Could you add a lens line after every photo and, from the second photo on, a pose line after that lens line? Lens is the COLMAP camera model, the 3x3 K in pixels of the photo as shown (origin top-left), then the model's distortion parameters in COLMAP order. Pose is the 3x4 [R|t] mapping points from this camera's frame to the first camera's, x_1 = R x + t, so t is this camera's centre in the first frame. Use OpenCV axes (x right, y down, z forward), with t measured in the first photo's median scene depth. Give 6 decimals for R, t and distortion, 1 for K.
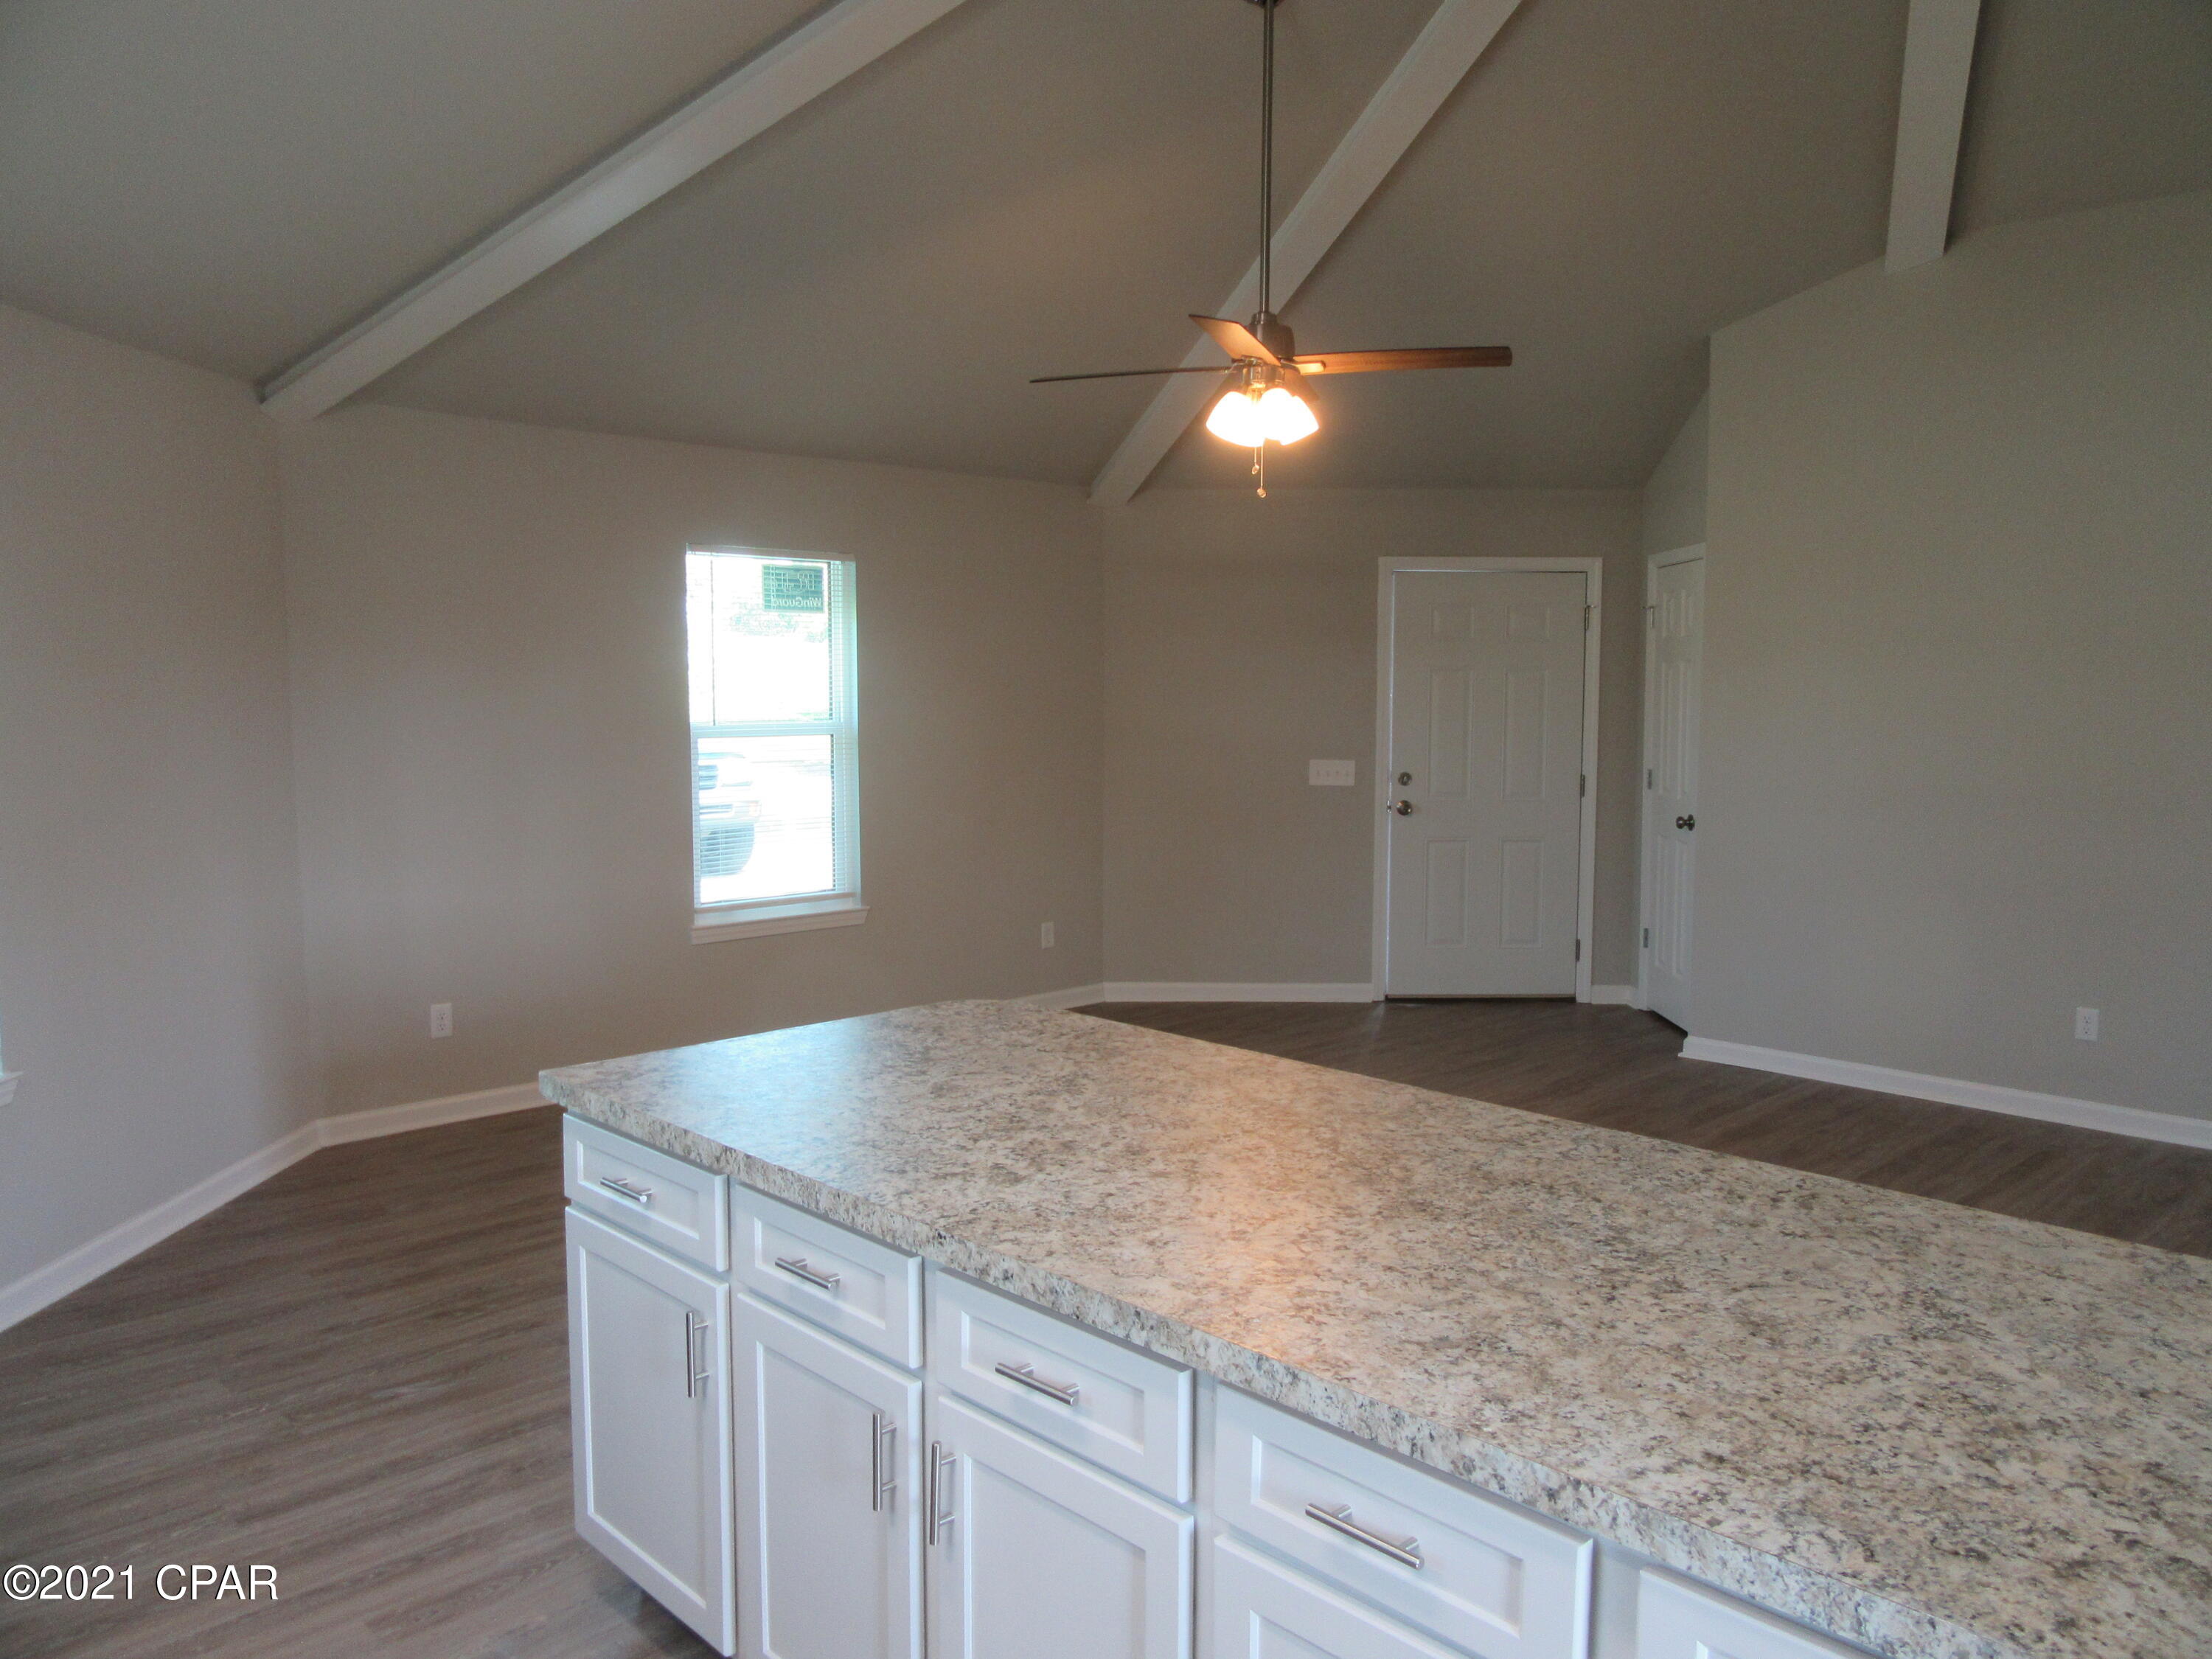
lens RADIAL K [[1607.7, 0, 1106.0], [0, 1607.7, 829.5], [0, 0, 1]] dist [-0.041906, 0.043038]
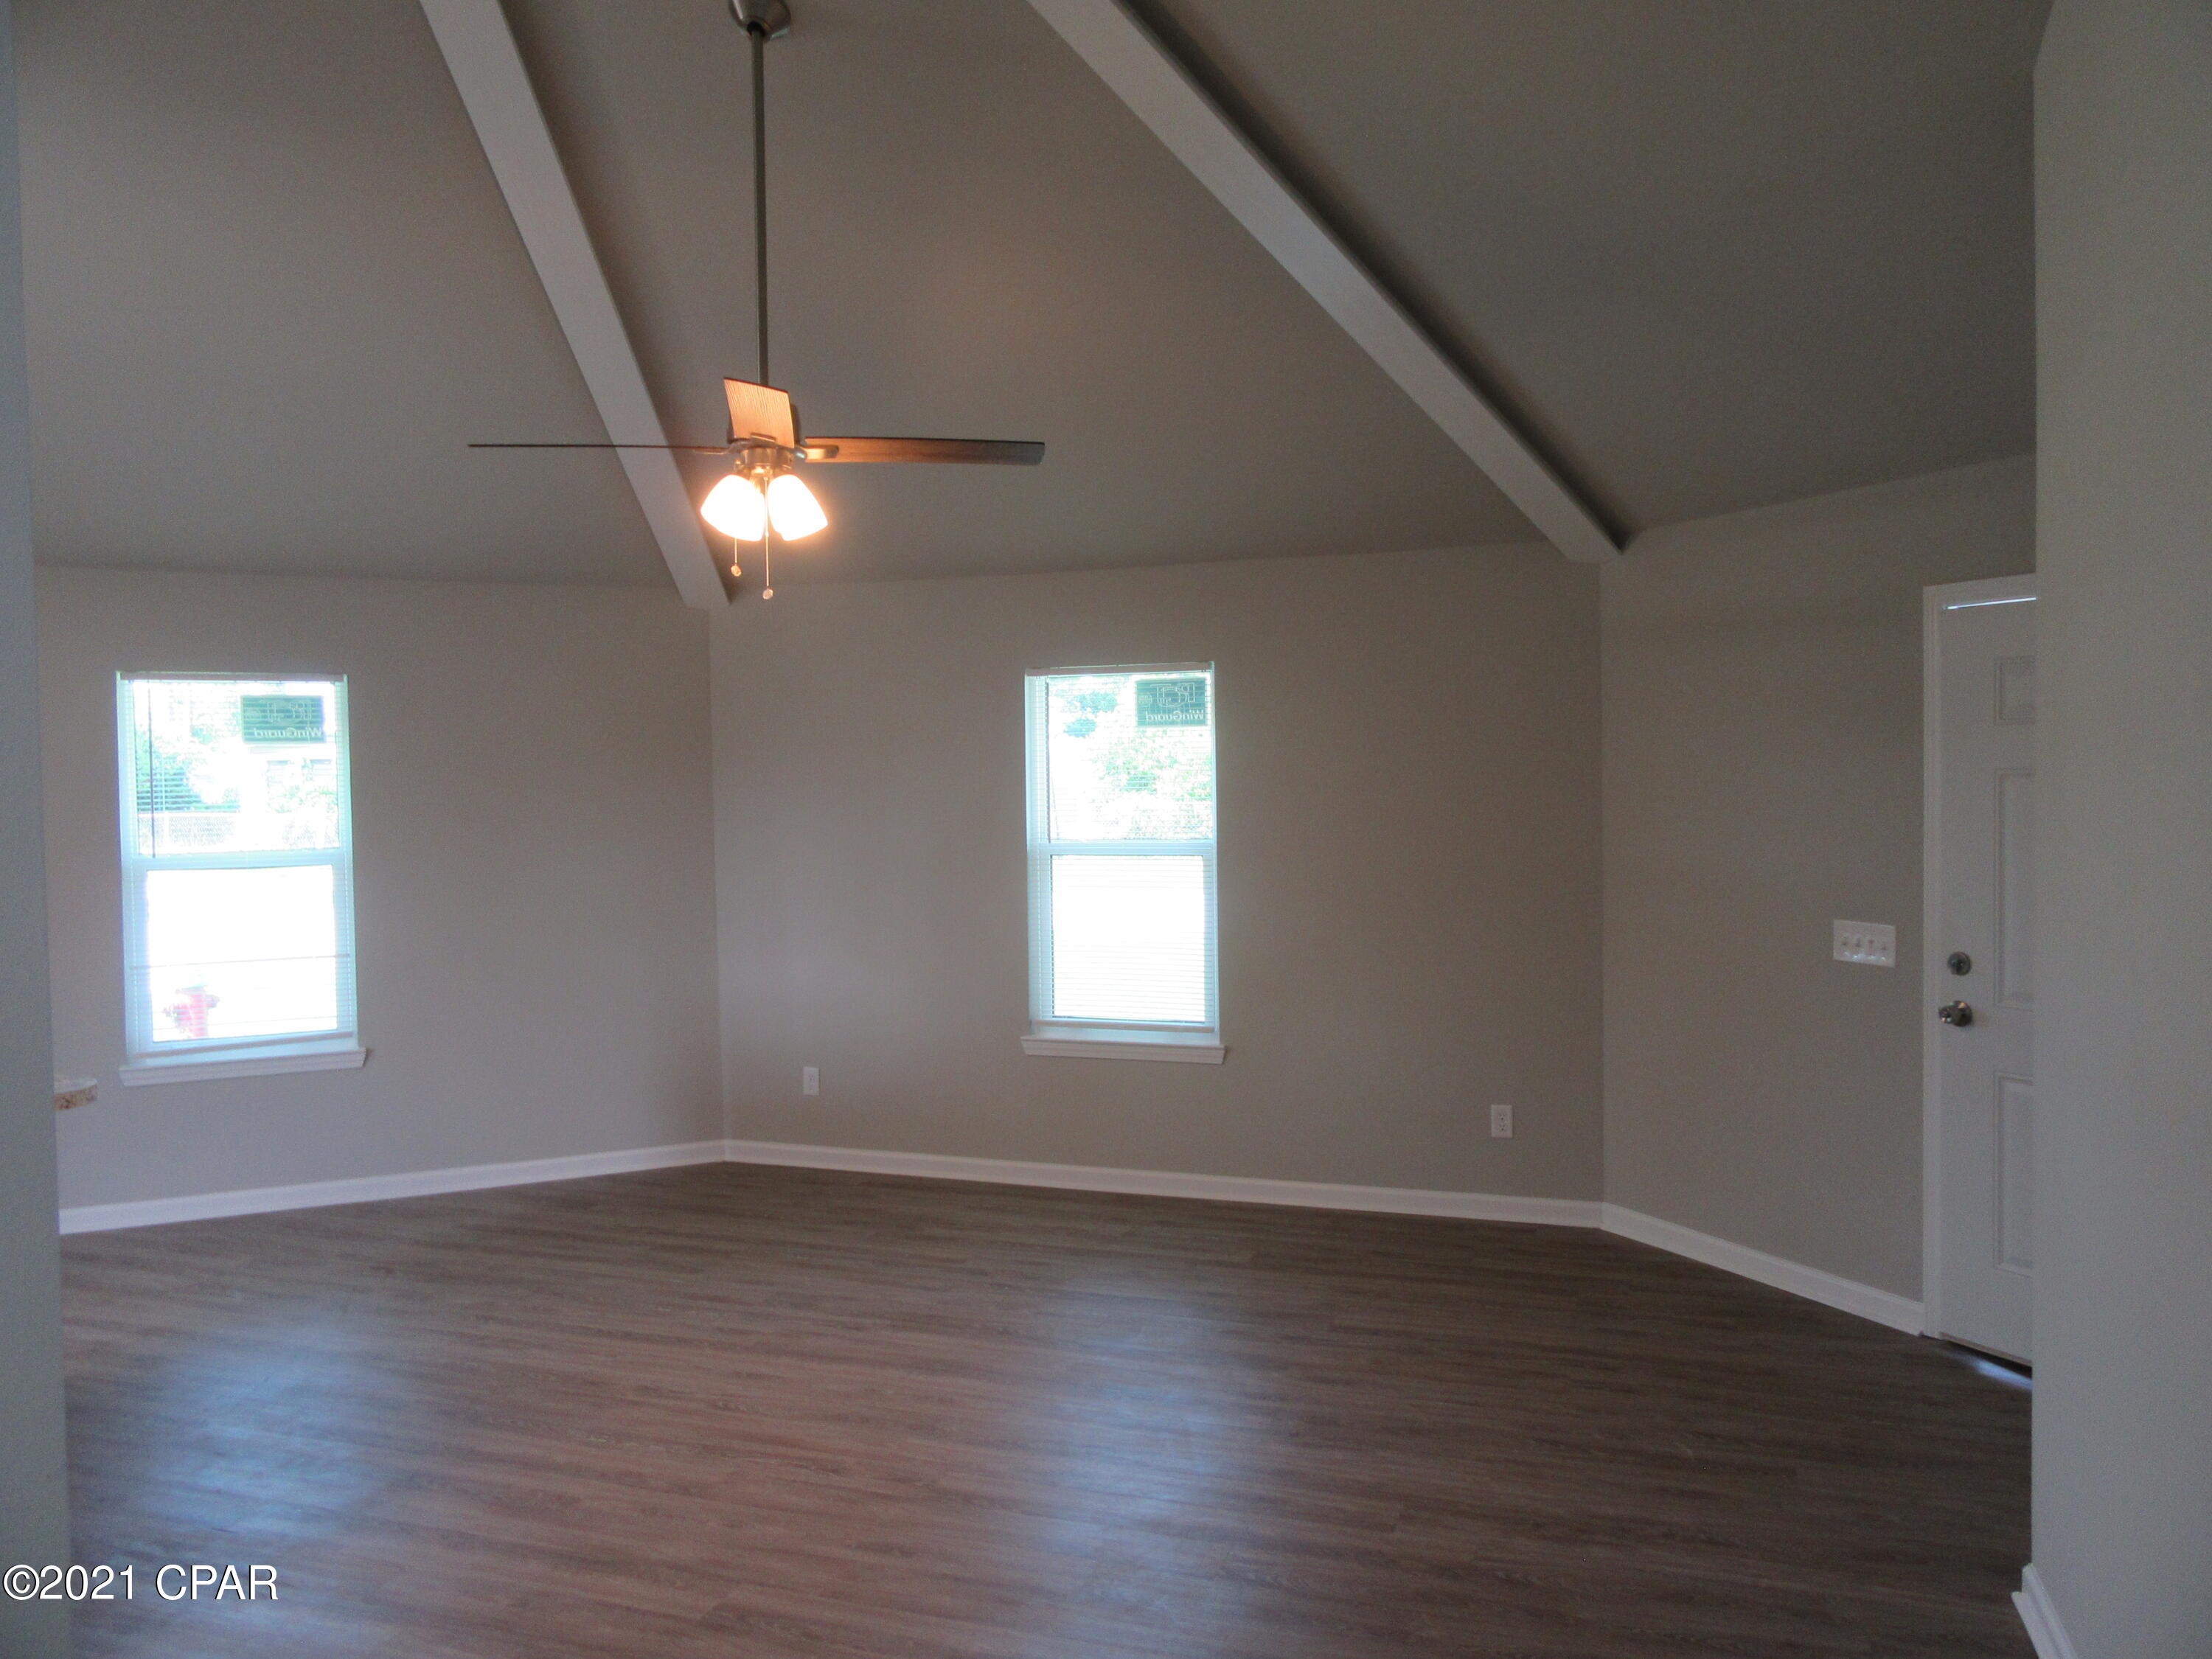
lens RADIAL K [[1607.7, 0, 1106.0], [0, 1607.7, 829.5], [0, 0, 1]] dist [-0.041906, 0.043038]
pose [[0.457445, 0.019754, -0.889018, 0.649292], [-0.069405, 0.997497, -0.013549, -0.059253], [0.886525, 0.067900, 0.457671, 0.536030]]
